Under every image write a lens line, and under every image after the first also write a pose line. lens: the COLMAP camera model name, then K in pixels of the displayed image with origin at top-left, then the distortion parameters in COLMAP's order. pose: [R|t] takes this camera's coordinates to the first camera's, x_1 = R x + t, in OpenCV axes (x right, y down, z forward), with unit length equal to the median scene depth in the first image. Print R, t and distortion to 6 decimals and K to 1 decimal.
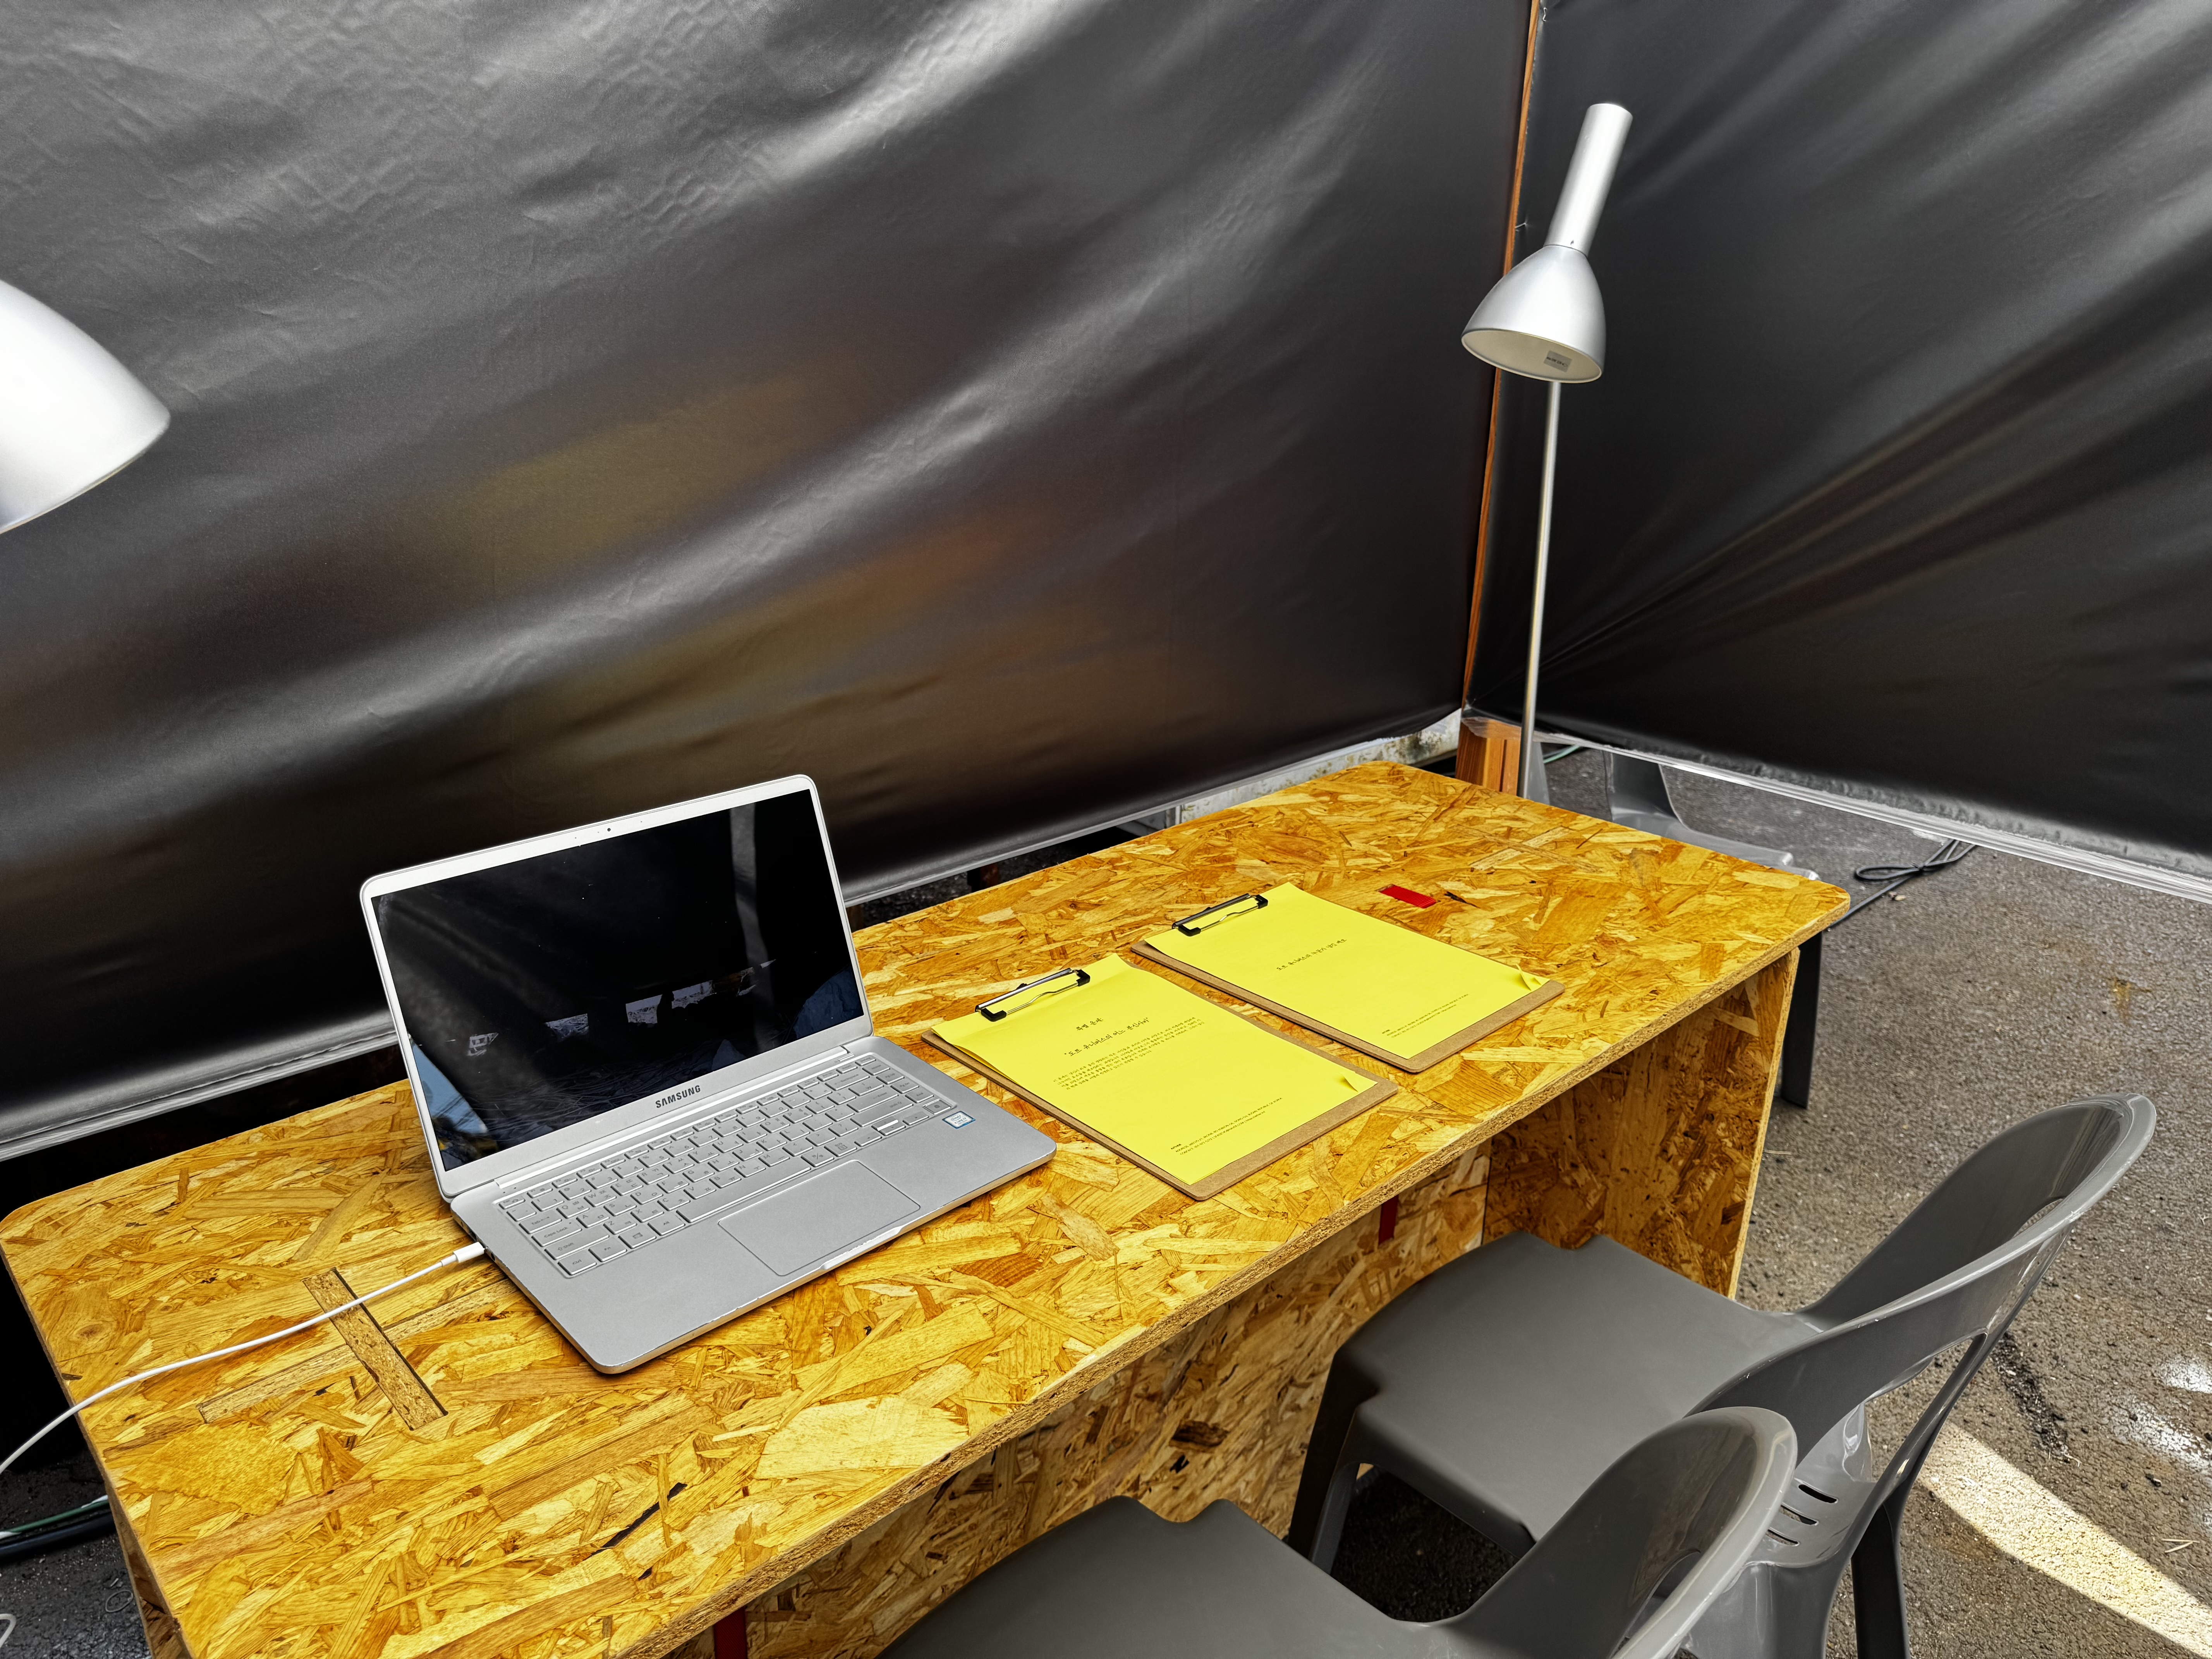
lens RADIAL K [[1544.0, 0, 1110.9], [0, 1544.0, 826.3], [0, 0, 1]] dist [0.025411, -0.009063]
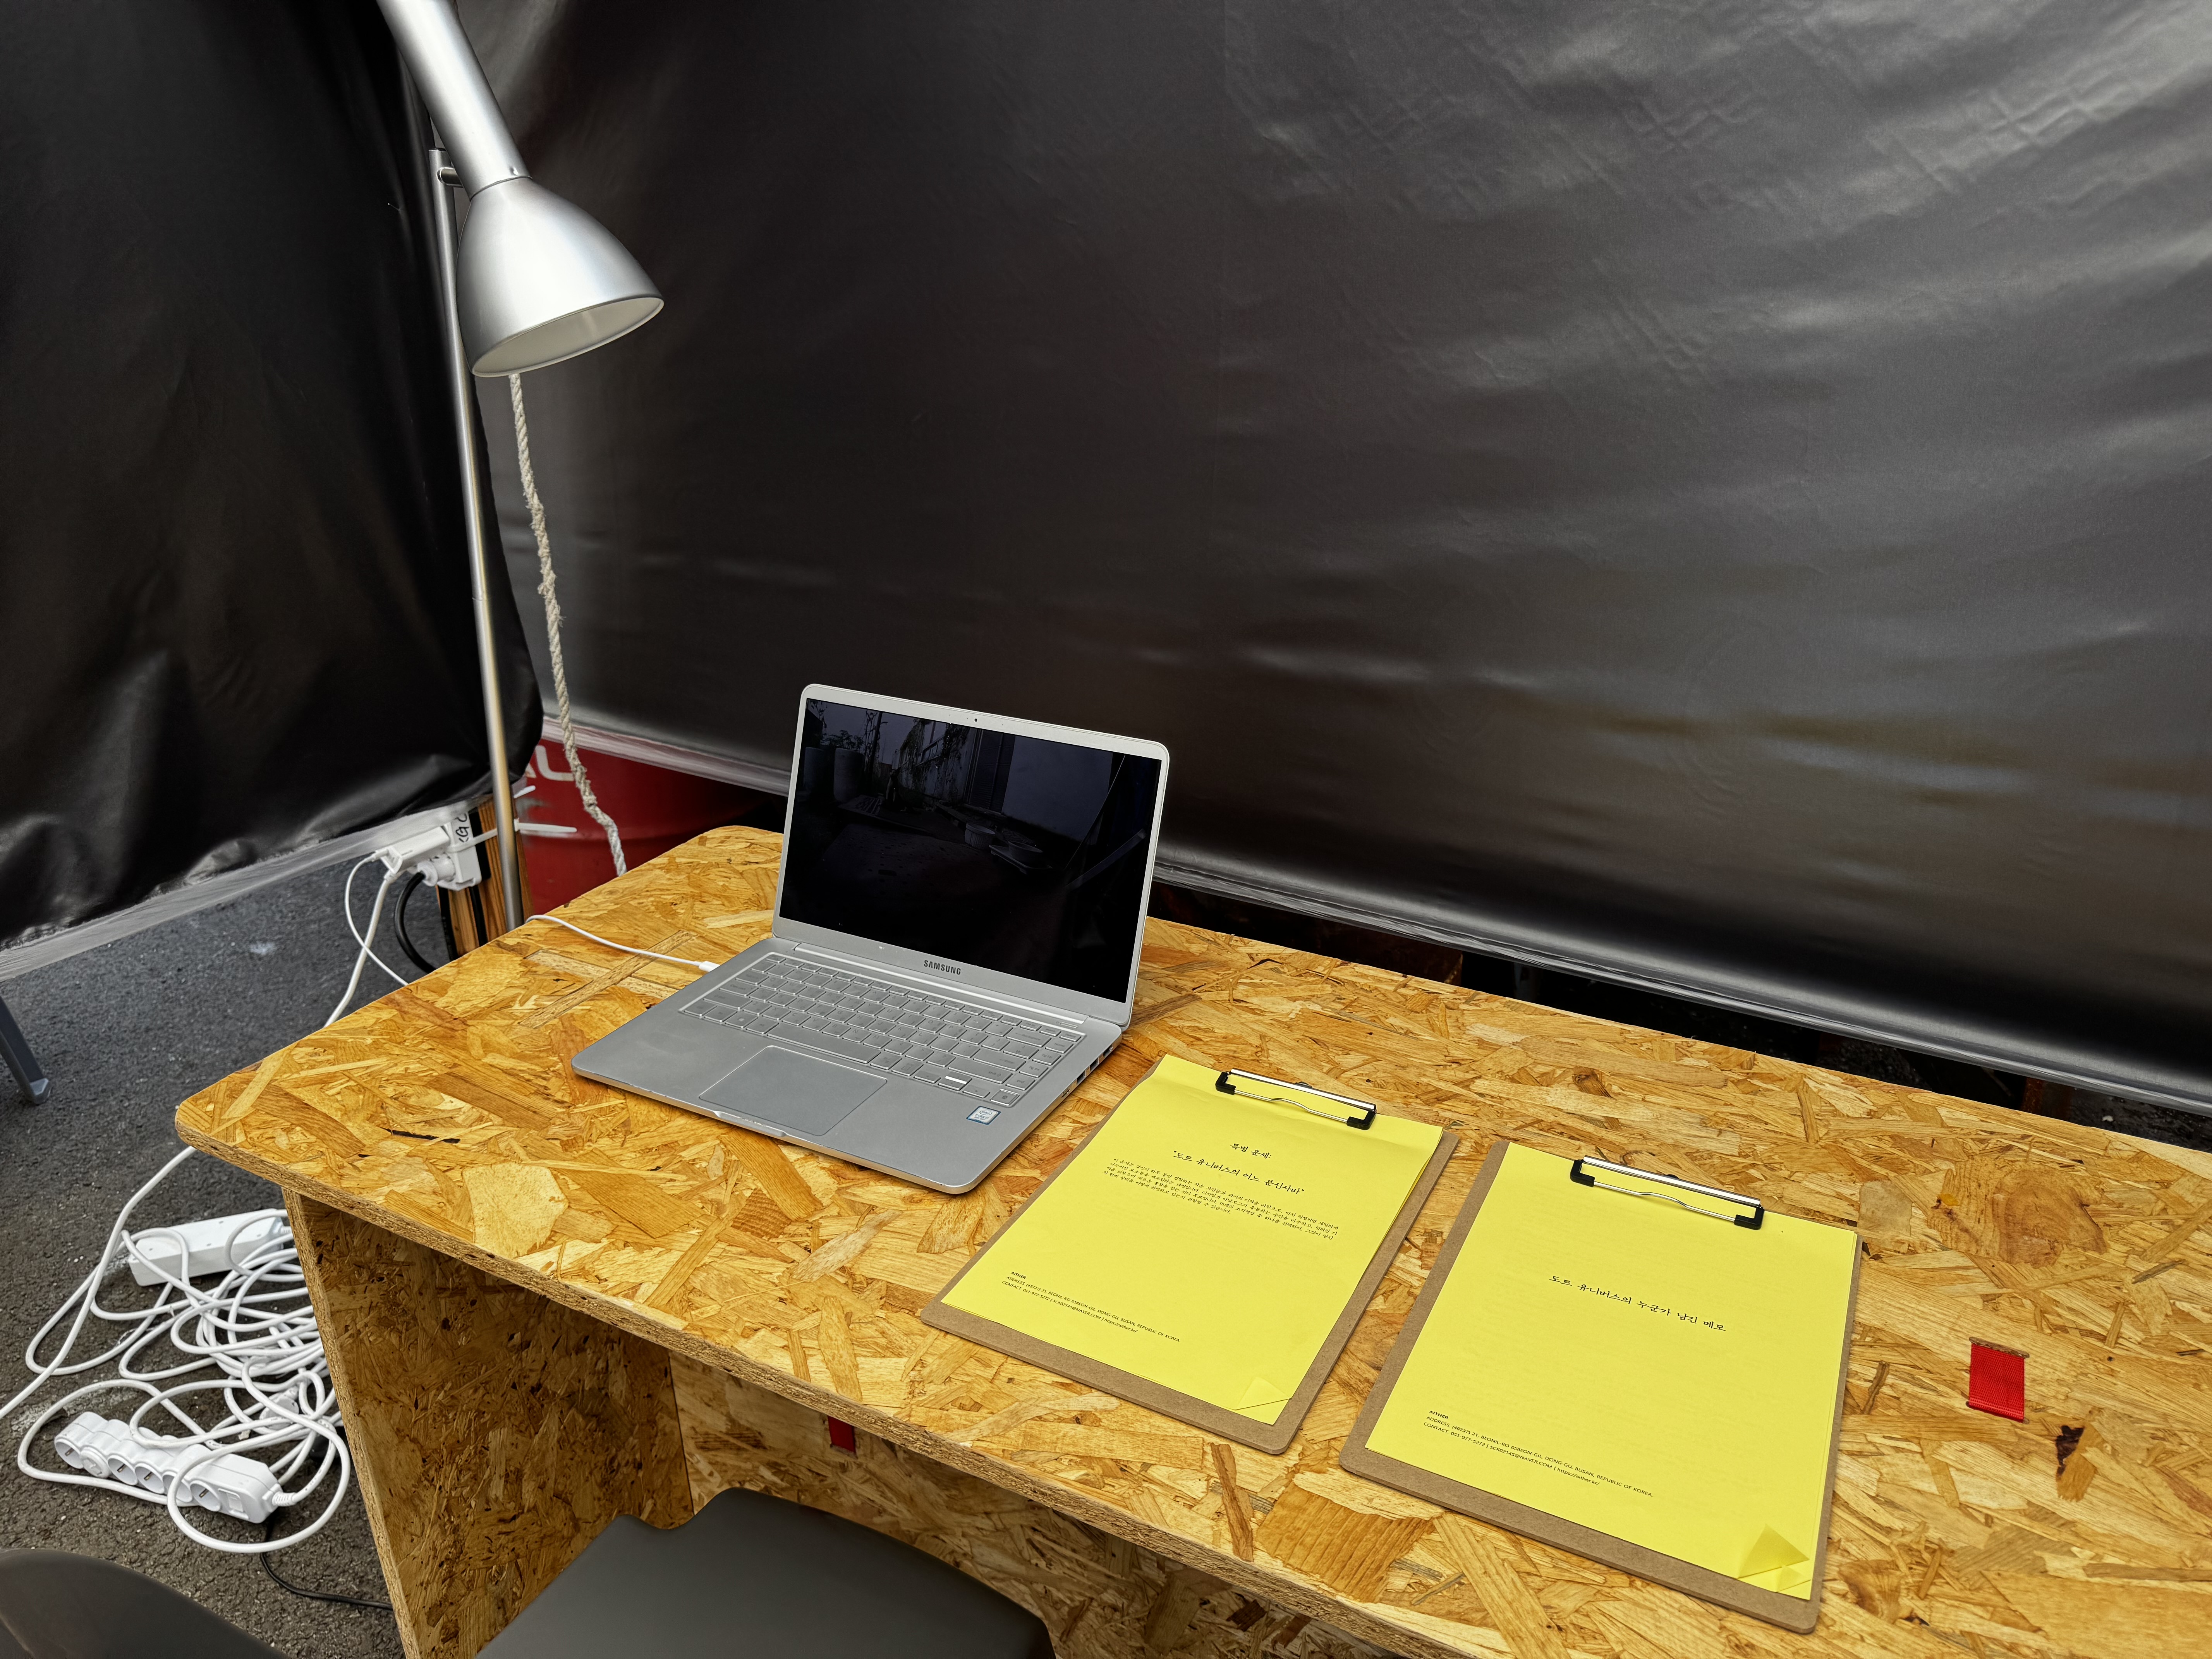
lens RADIAL K [[1544.0, 0, 1112.5], [0, 1544.0, 833.4], [0, 0, 1]] dist [0.025411, -0.009063]
pose [[0.335370, 0.361056, -0.870153, 0.634024], [-0.323593, 0.911596, 0.253536, -0.214120], [0.884768, 0.196547, 0.422557, 0.589390]]
